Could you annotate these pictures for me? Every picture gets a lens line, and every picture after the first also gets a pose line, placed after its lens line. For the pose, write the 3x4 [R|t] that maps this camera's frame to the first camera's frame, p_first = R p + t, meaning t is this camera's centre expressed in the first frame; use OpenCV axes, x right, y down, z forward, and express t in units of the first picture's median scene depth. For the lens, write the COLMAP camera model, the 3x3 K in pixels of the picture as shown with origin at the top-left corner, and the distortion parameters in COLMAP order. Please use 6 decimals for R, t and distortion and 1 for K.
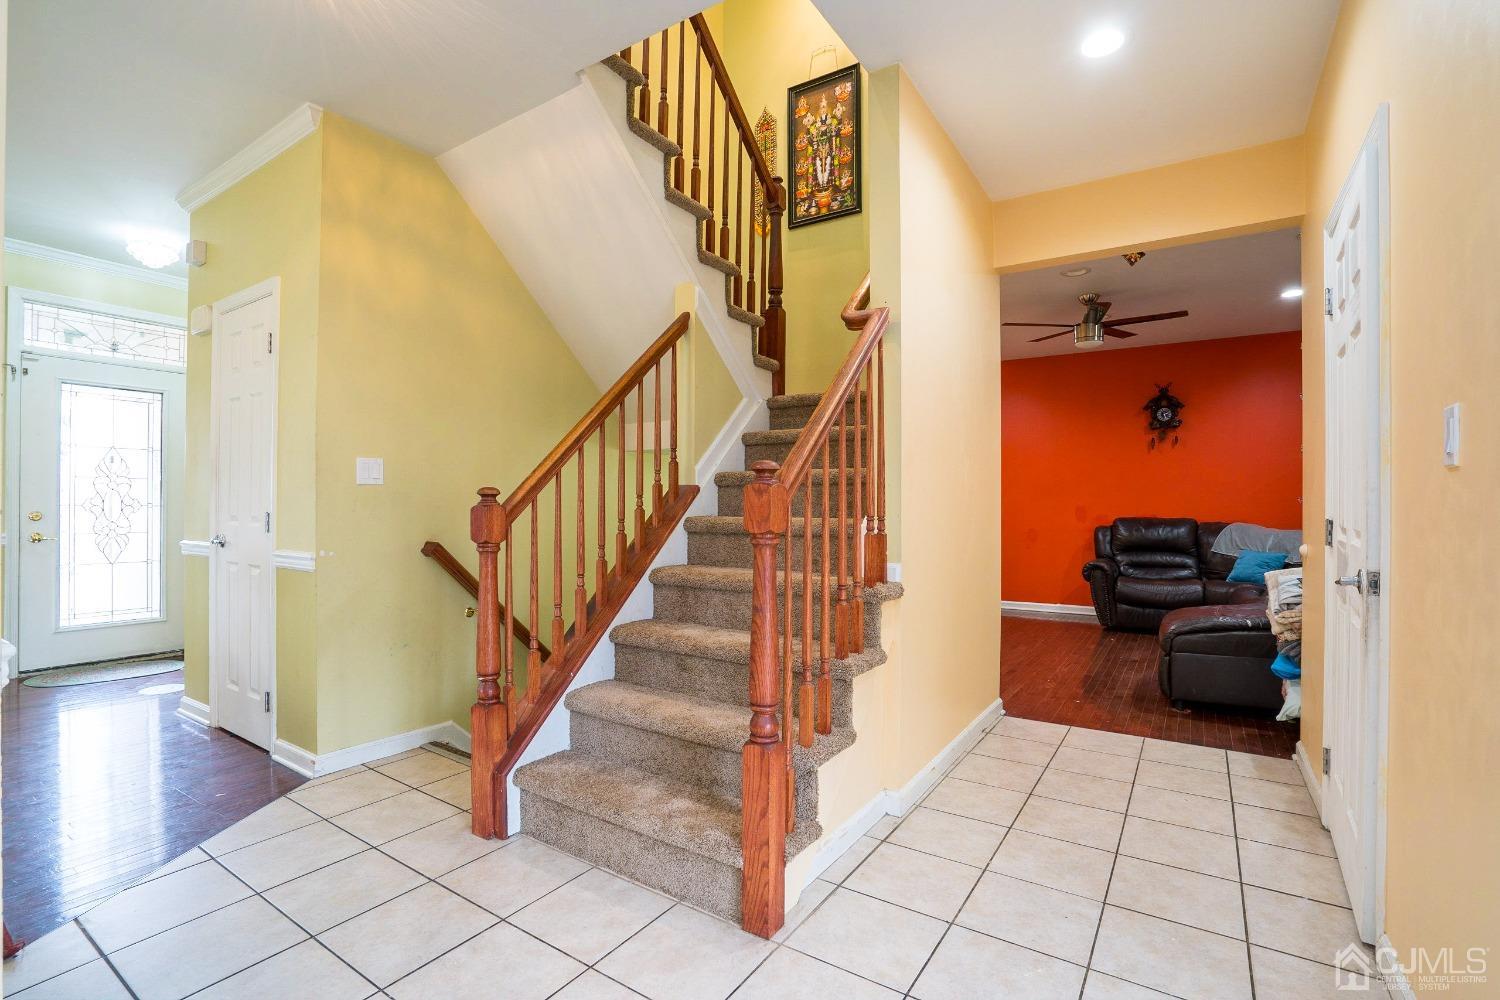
lens RADIAL K [[690.0, 0, 750.0], [0, 690.0, 500.0], [0, 0, 1]] dist [-0.017323, 0.000238]
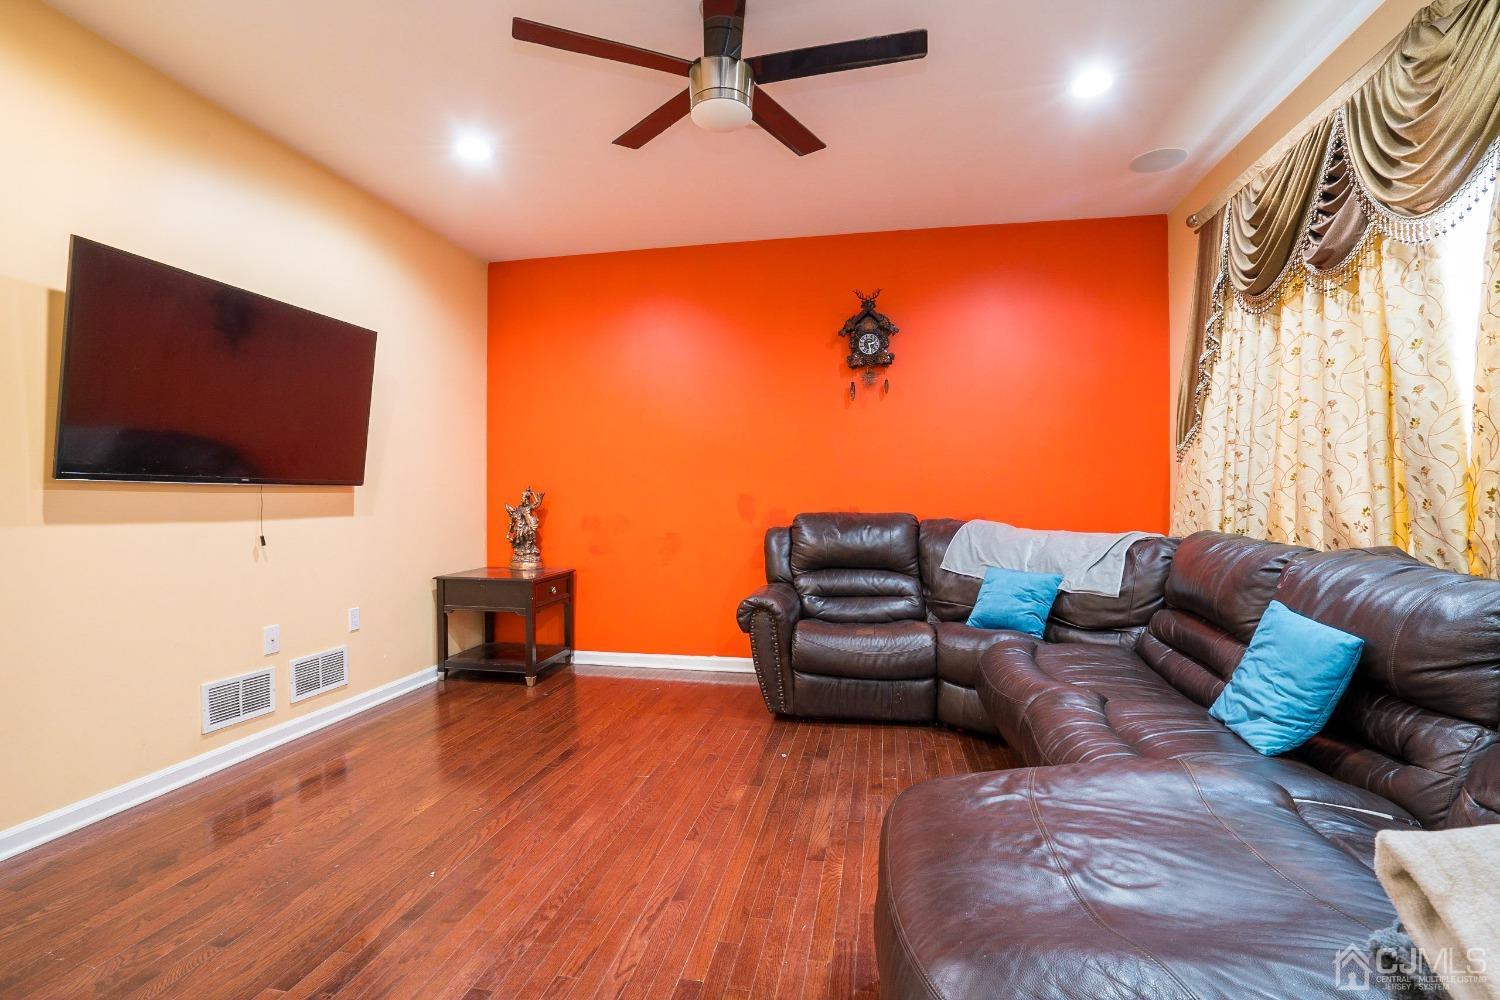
lens RADIAL K [[694.5, 0, 745.6], [0, 694.5, 506.2], [0, 0, 1]] dist [-0.062405, 0.023264]
pose [[0.927470, -0.008165, 0.373808, 0.287003], [0.001319, 0.999827, 0.018567, 0.009618], [-0.373895, -0.016727, 0.927320, 0.495852]]
